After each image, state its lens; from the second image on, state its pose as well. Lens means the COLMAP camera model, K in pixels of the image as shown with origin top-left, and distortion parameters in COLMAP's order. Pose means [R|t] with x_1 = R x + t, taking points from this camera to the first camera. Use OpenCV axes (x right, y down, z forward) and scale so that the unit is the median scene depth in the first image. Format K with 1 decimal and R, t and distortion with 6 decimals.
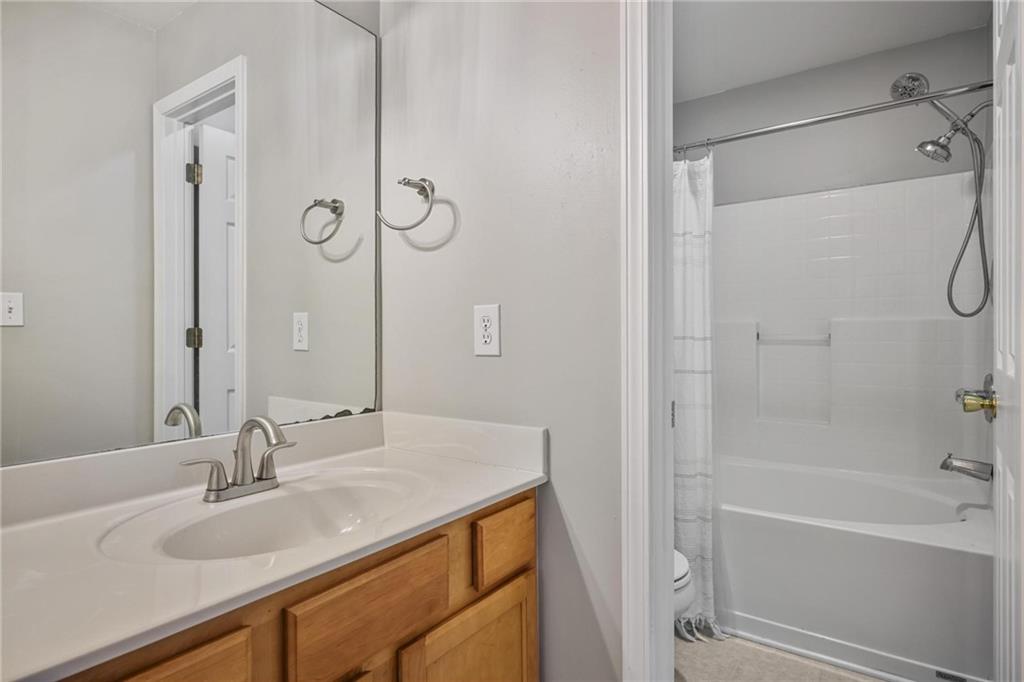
lens RADIAL K [[550.7, 0, 512.0], [0, 550.7, 341.0], [0, 0, 1]] dist [-0.000346, -0.000166]
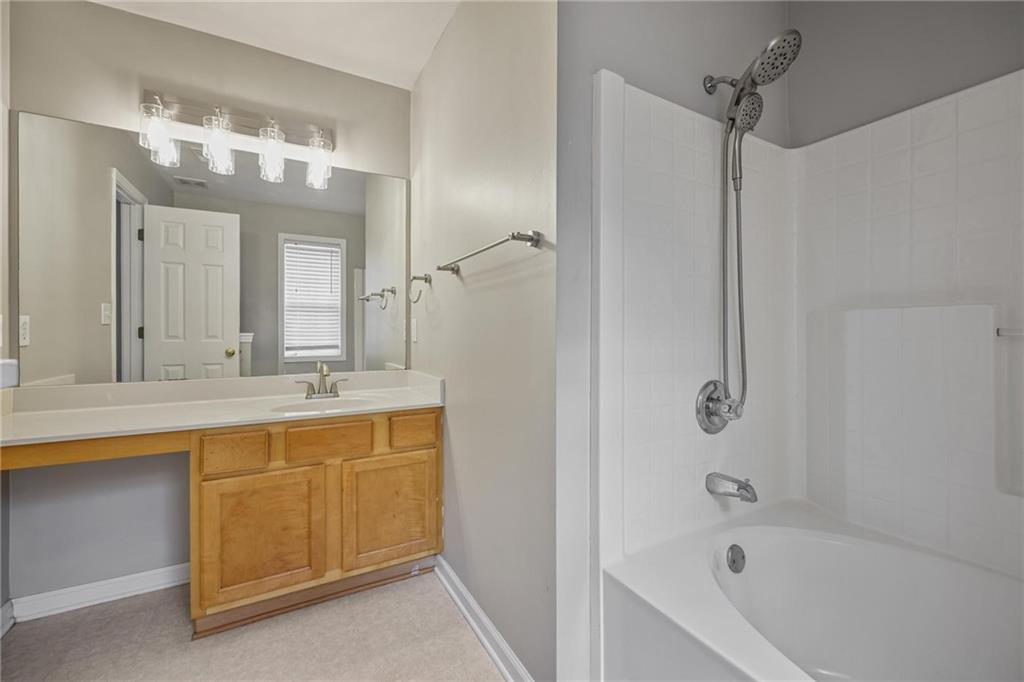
lens RADIAL K [[410.3, 0, 515.1], [0, 410.3, 339.6], [0, 0, 1]] dist [0.000521, 0.000071]
pose [[0.898653, 0.003334, -0.438648, 1.074097], [-0.000246, 0.999975, 0.007096, 0.007324], [0.438660, -0.006269, 0.898631, -0.253039]]
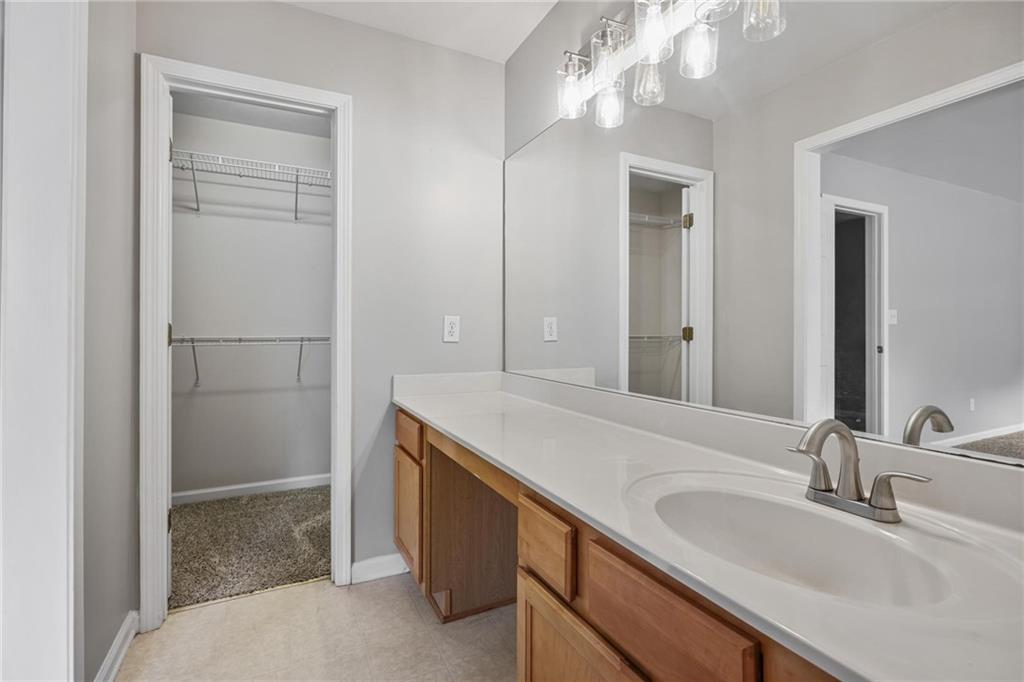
lens RADIAL K [[500.5, 0, 512.0], [0, 500.5, 341.0], [0, 0, 1]] dist [-0.000701, -0.000149]
pose [[-0.489653, 0.003760, -0.871909, 0.447256], [0.003418, 0.999991, 0.002393, 0.007916], [0.871911, -0.001808, -0.489661, 0.895887]]
